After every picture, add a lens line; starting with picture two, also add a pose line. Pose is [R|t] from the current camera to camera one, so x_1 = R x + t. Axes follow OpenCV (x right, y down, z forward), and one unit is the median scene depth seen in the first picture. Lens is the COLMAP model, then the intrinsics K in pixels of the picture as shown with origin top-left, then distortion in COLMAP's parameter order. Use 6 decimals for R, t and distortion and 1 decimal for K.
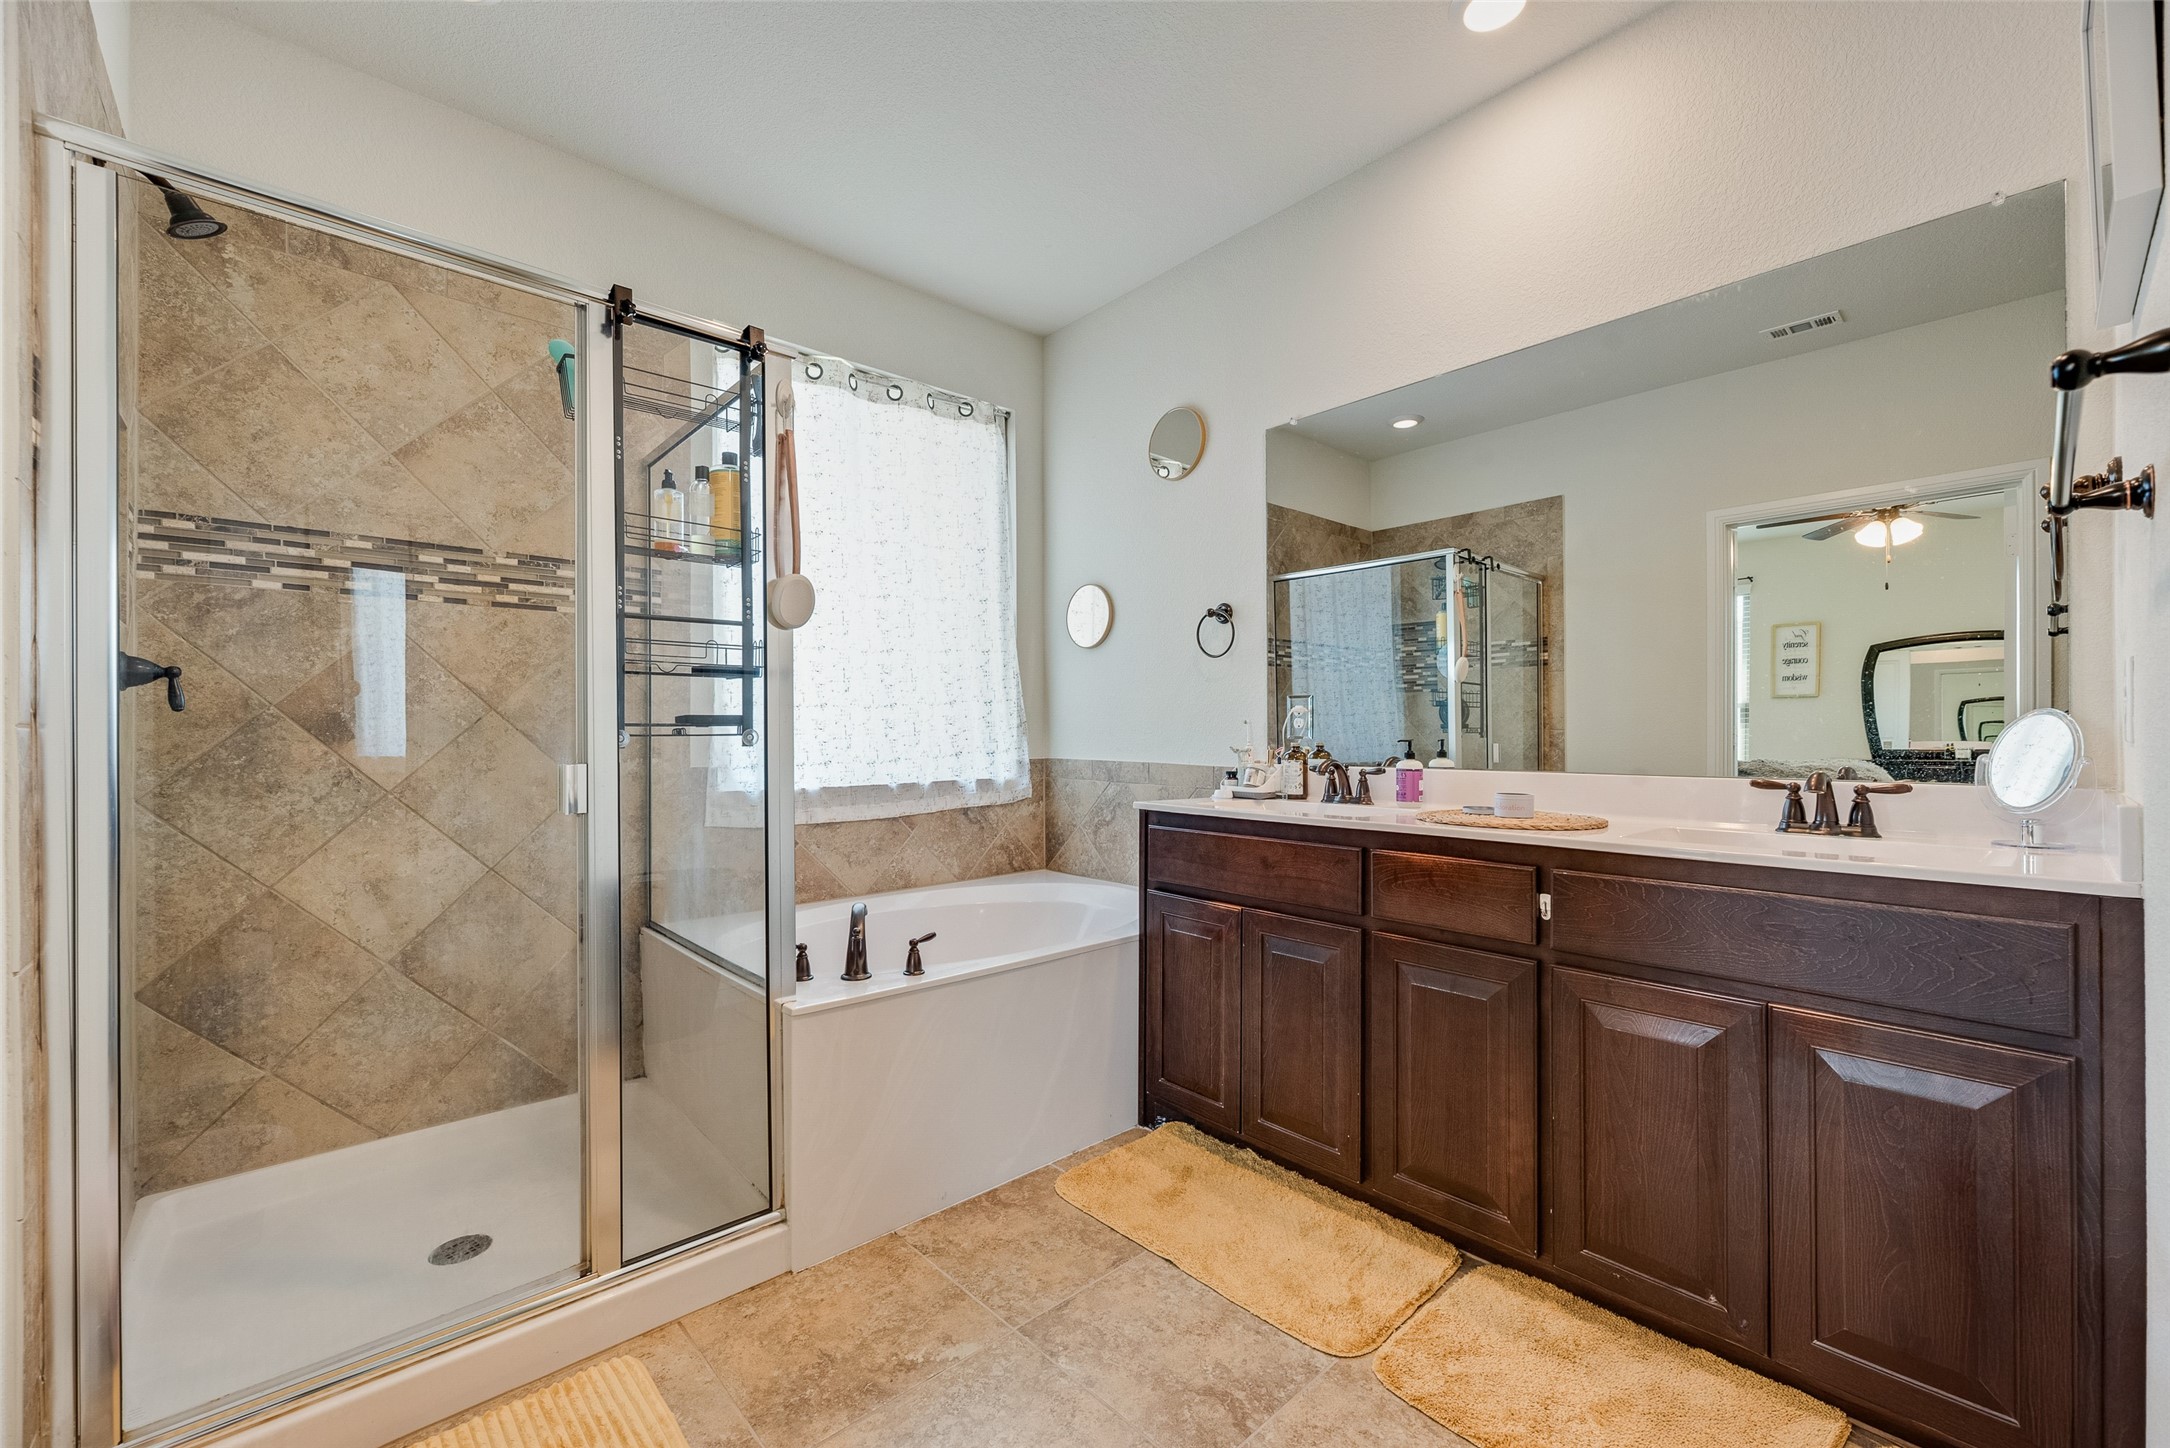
lens RADIAL K [[880.1, 0, 1086.5], [0, 880.1, 726.8], [0, 0, 1]] dist [0.000005, 0.000276]
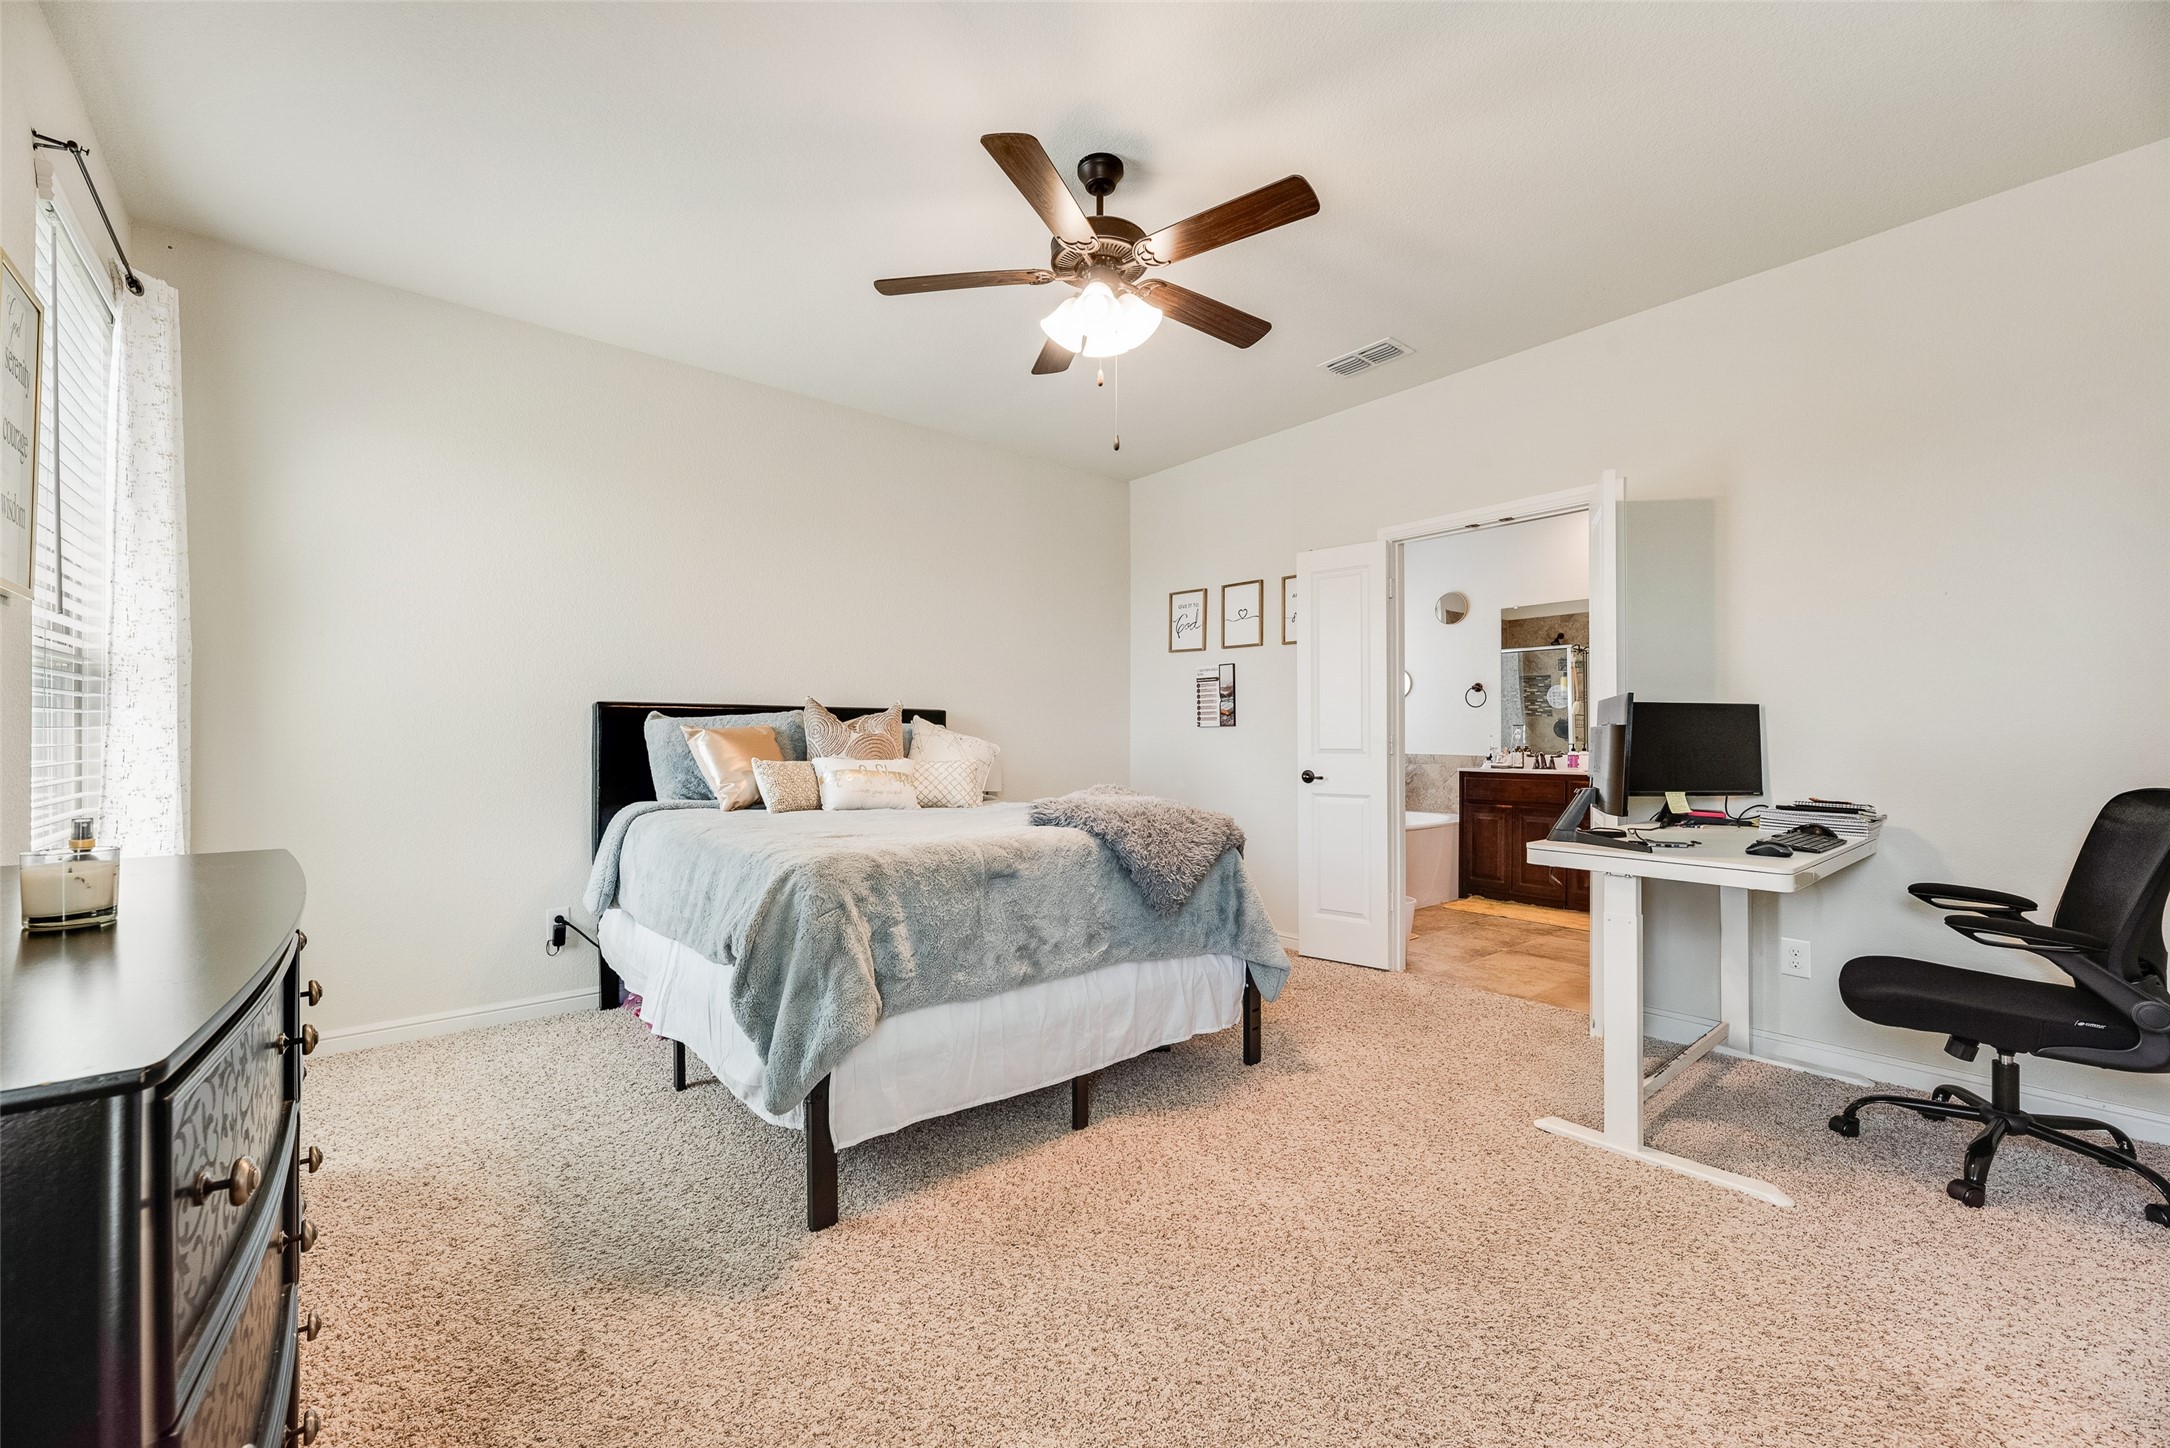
lens RADIAL K [[880.1, 0, 1083.0], [0, 880.1, 727.5], [0, 0, 1]] dist [0.000005, 0.000276]
pose [[0.998884, 0.000887, -0.047223, -0.885551], [-0.001308, 0.999960, -0.008885, -0.005995], [0.047213, 0.008937, 0.998845, -1.538030]]
